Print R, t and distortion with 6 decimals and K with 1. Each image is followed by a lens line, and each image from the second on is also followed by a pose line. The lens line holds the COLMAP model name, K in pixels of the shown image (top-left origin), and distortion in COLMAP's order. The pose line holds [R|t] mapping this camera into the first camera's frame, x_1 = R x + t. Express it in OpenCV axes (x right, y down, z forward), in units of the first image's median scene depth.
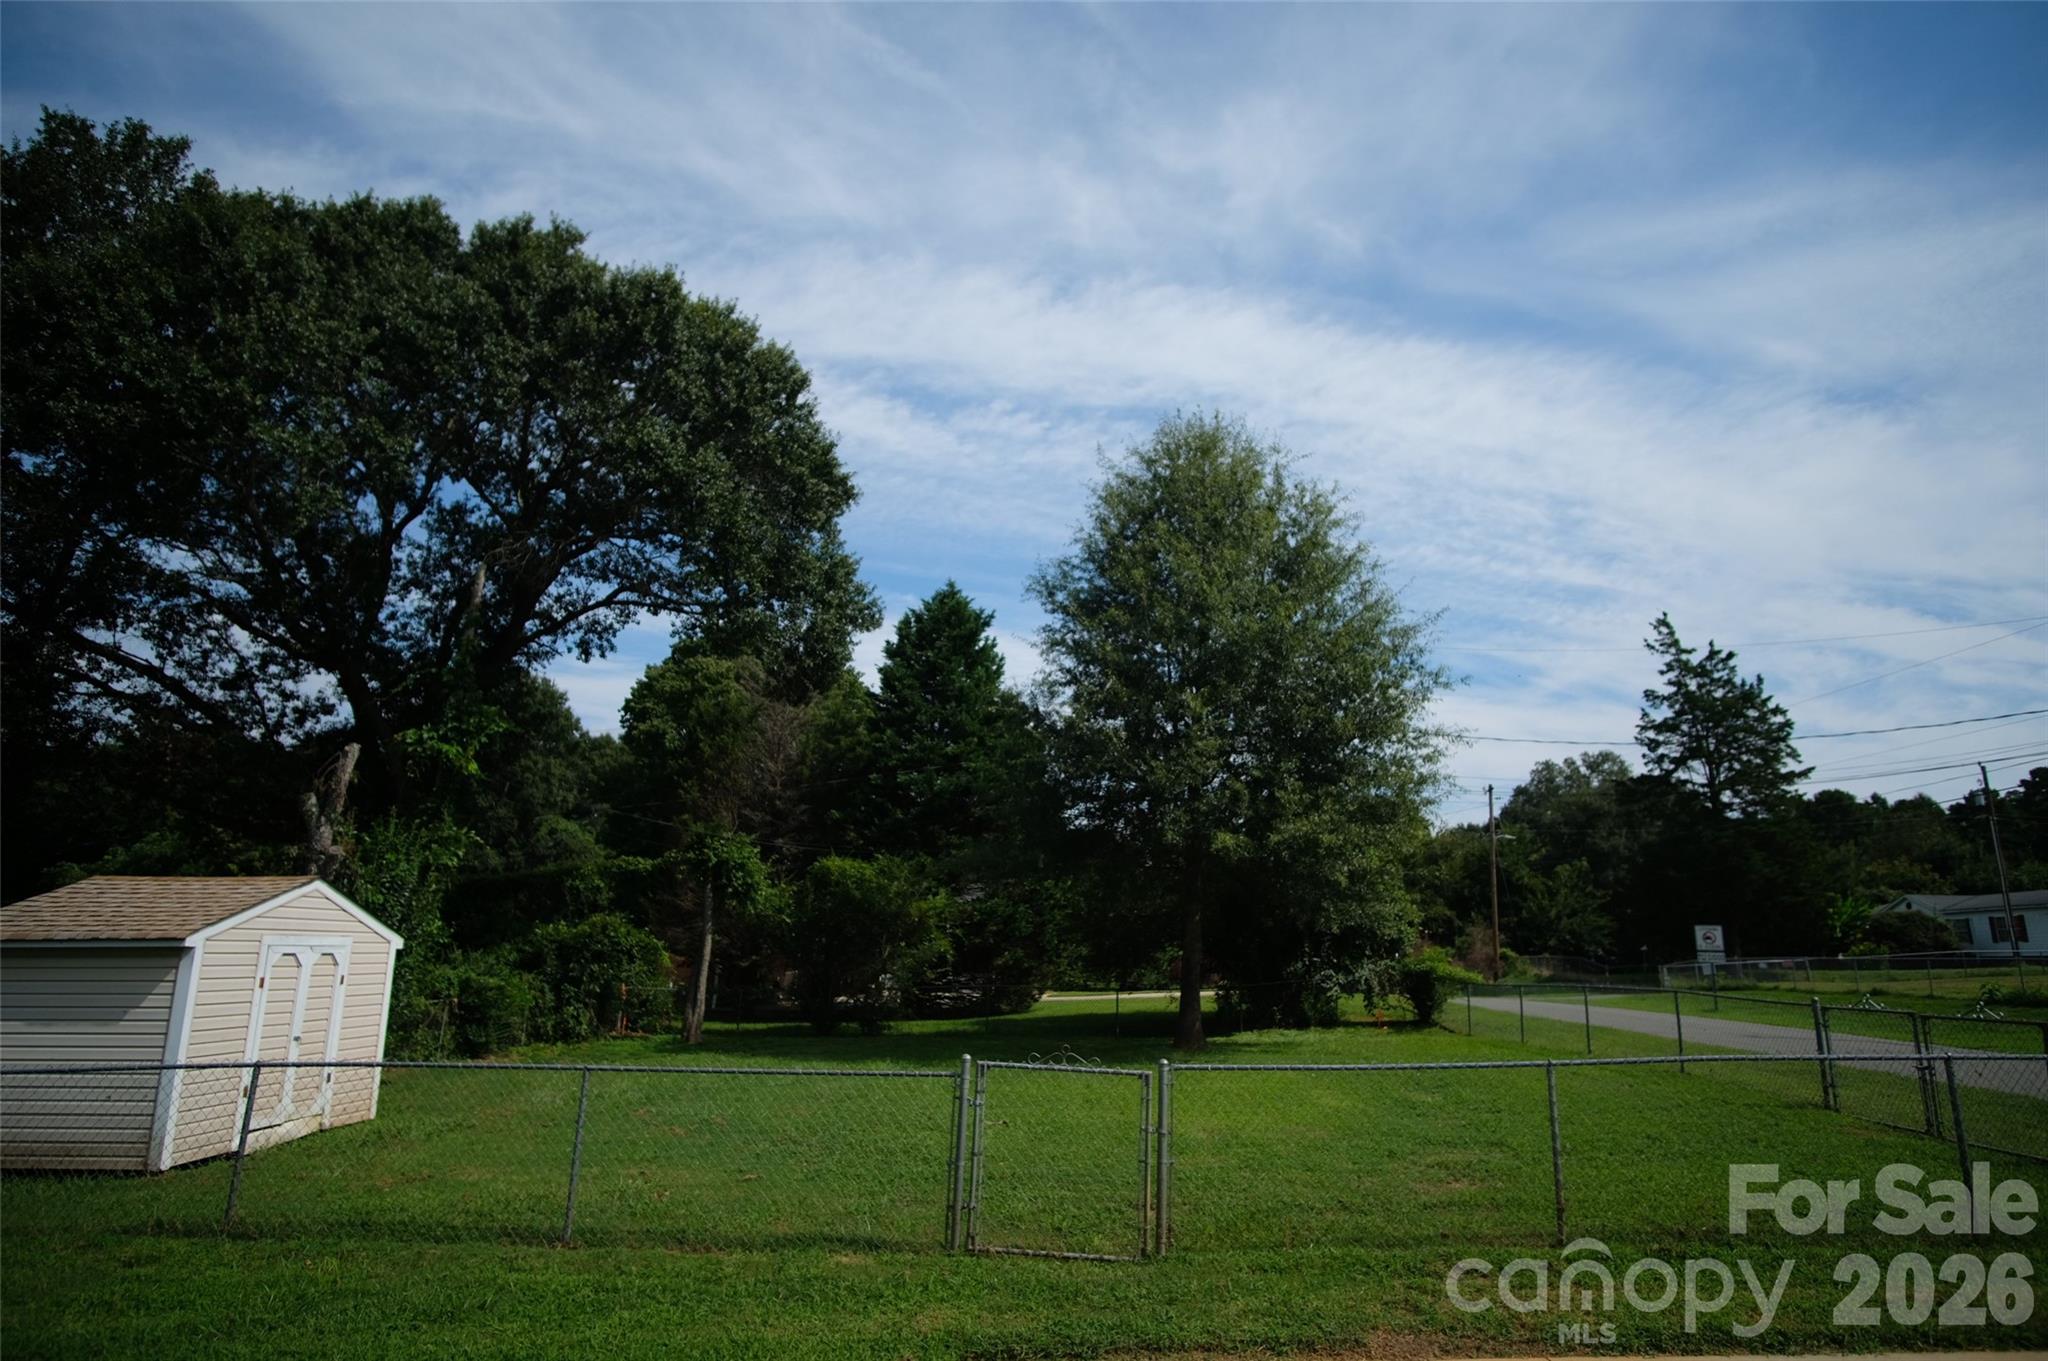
lens RADIAL K [[1111.1, 0, 1024.0], [0, 1111.1, 680.5], [0, 0, 1]] dist [-0.024975, 0.001406]
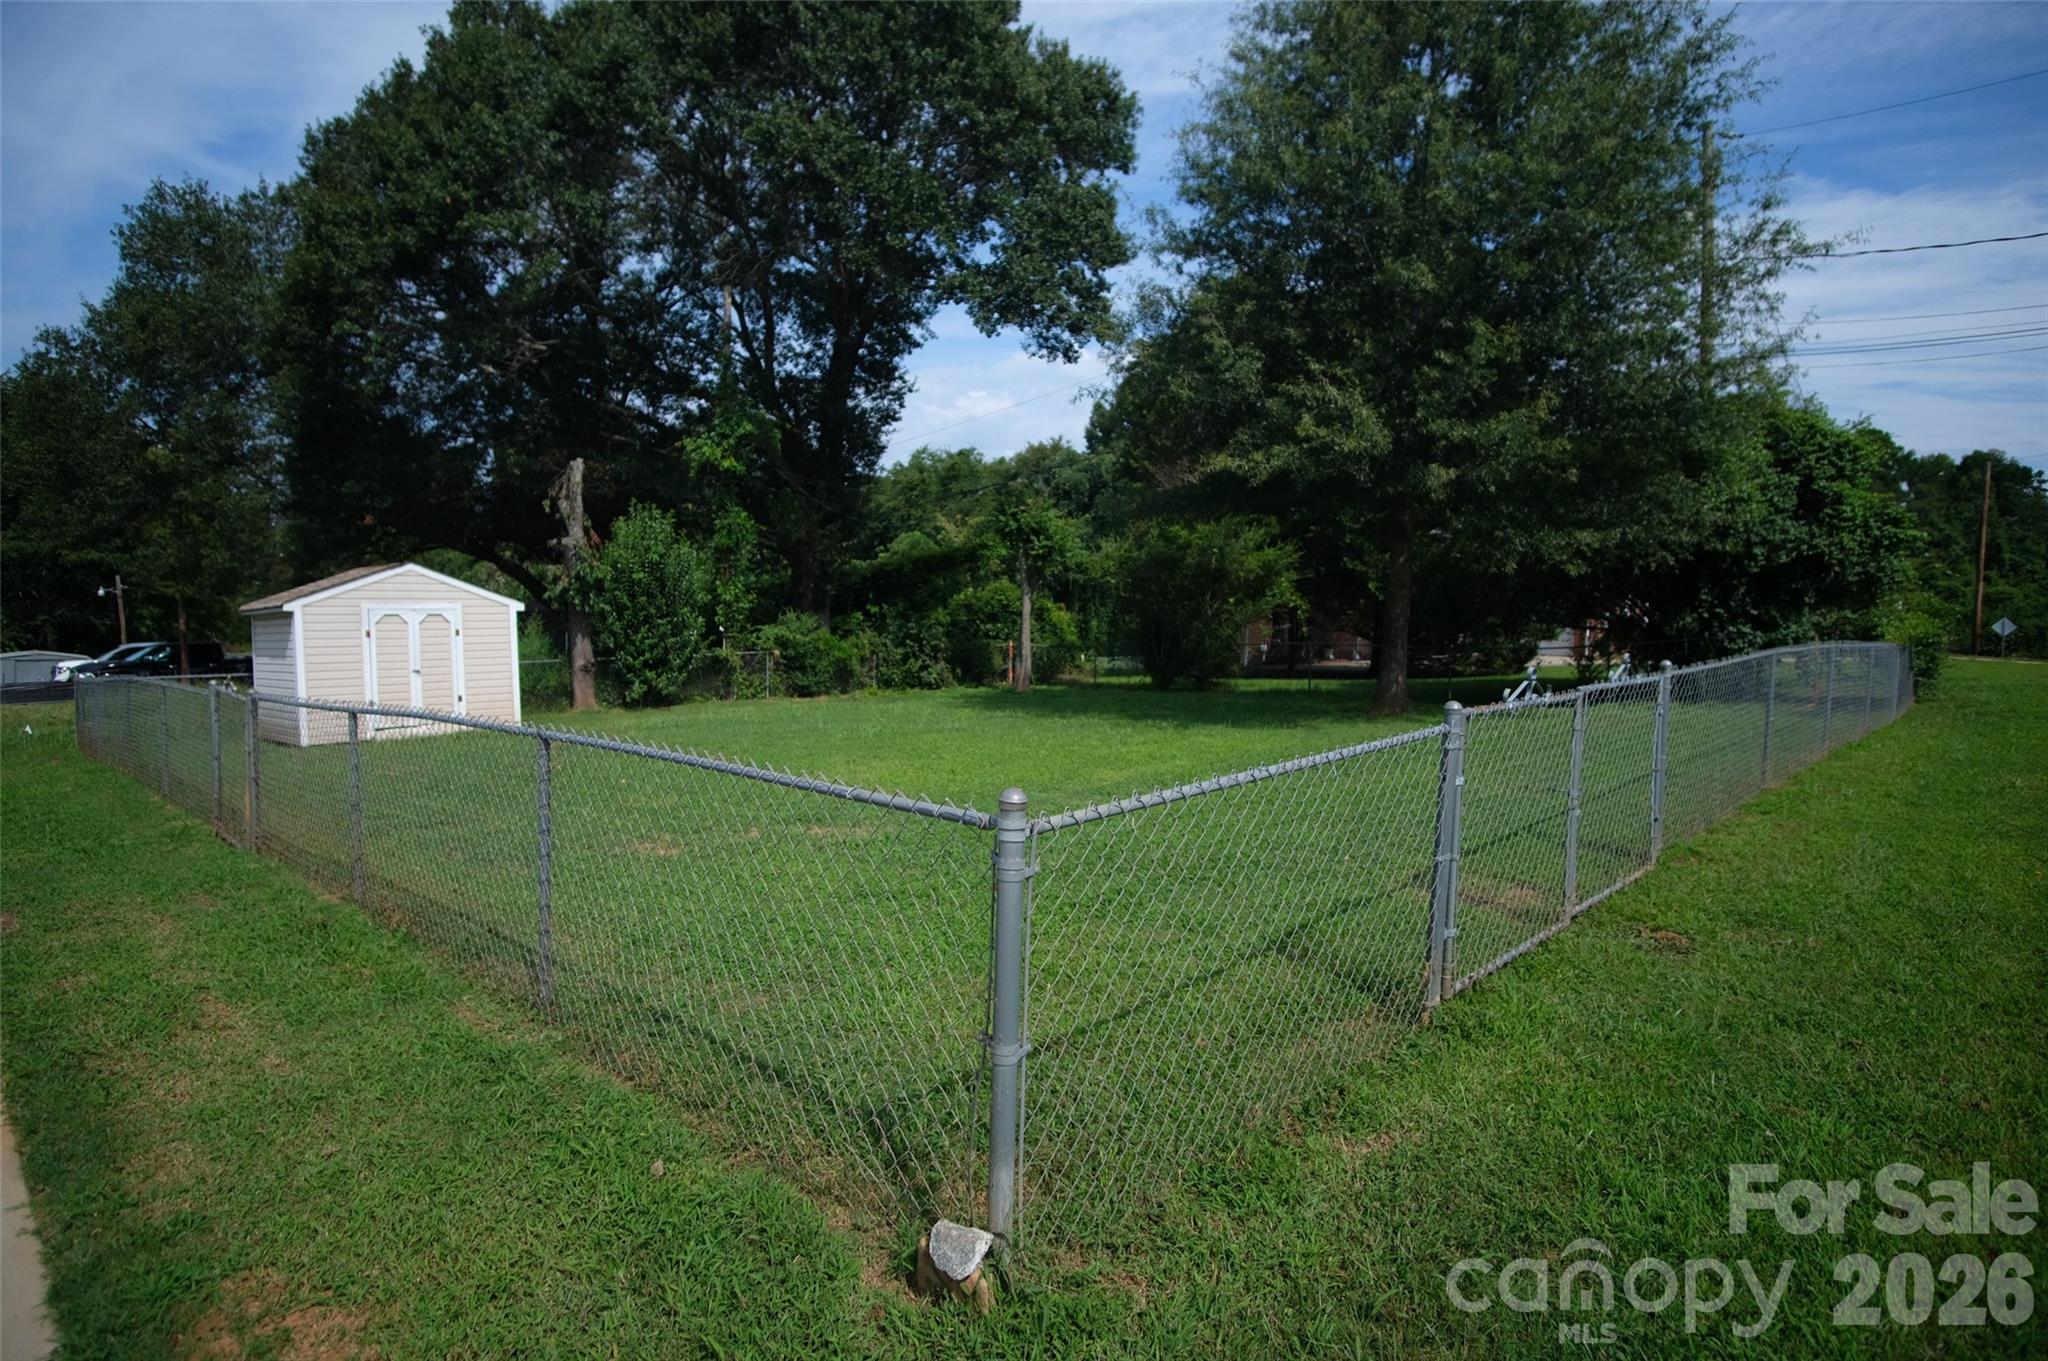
lens RADIAL K [[1111.1, 0, 1024.0], [0, 1111.1, 680.5], [0, 0, 1]] dist [-0.024975, 0.001406]
pose [[0.758620, 0.027743, -0.650943, 0.809000], [0.163173, 0.959163, 0.231043, 0.118190], [0.630770, -0.281490, 0.723113, 0.403131]]
